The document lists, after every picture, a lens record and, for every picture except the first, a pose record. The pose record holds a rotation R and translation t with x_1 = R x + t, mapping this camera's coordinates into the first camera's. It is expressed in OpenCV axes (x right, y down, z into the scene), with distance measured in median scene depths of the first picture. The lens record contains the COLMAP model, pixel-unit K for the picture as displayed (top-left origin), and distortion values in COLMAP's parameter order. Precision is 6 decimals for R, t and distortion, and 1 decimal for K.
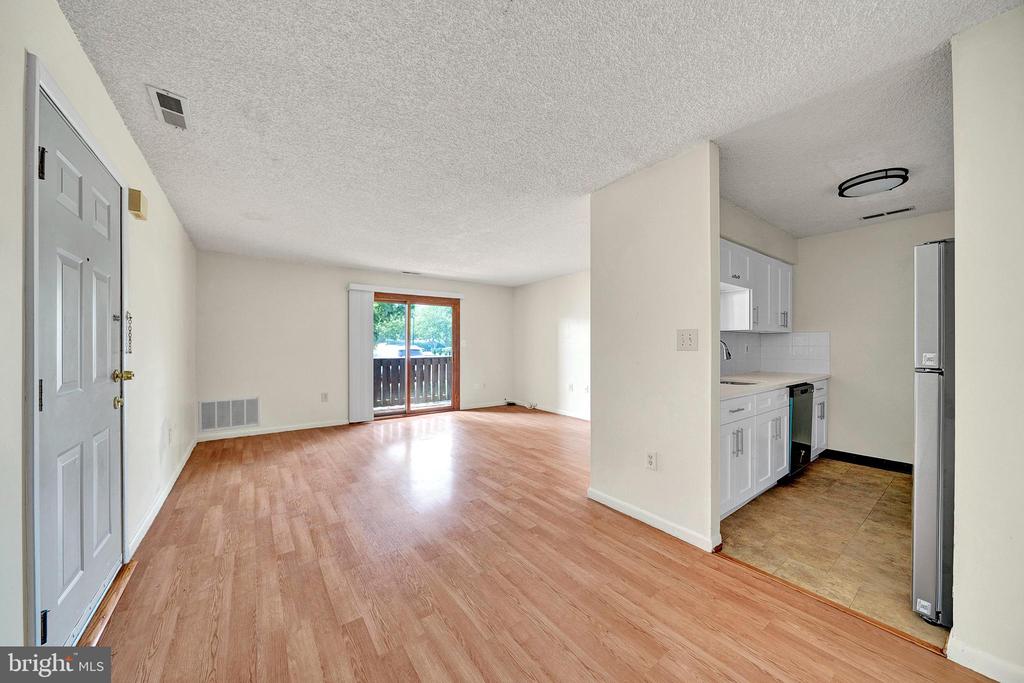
lens RADIAL K [[353.0, 0, 512.0], [0, 353.0, 341.5], [0, 0, 1]] dist [0.000023, 0.000053]
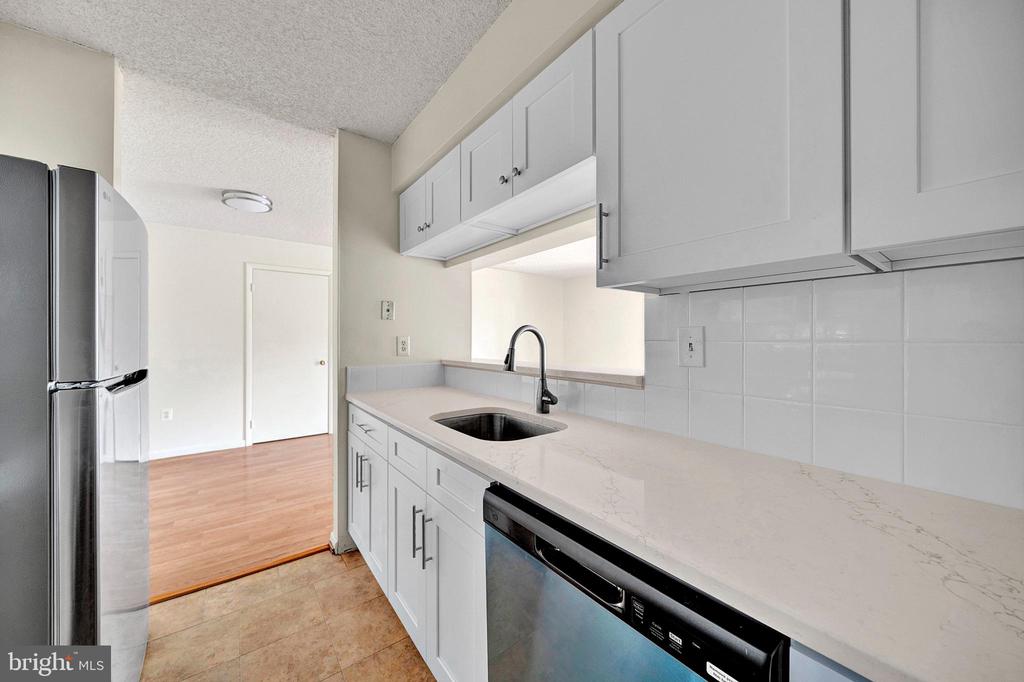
lens RADIAL K [[366.2, 0, 512.0], [0, 366.2, 341.0], [0, 0, 1]] dist [0.000058, 0.000020]
pose [[0.010732, -0.002021, -0.999940, 1.718440], [0.005550, 0.999983, -0.001961, 0.010863], [0.999927, -0.005529, 0.010743, 1.591142]]
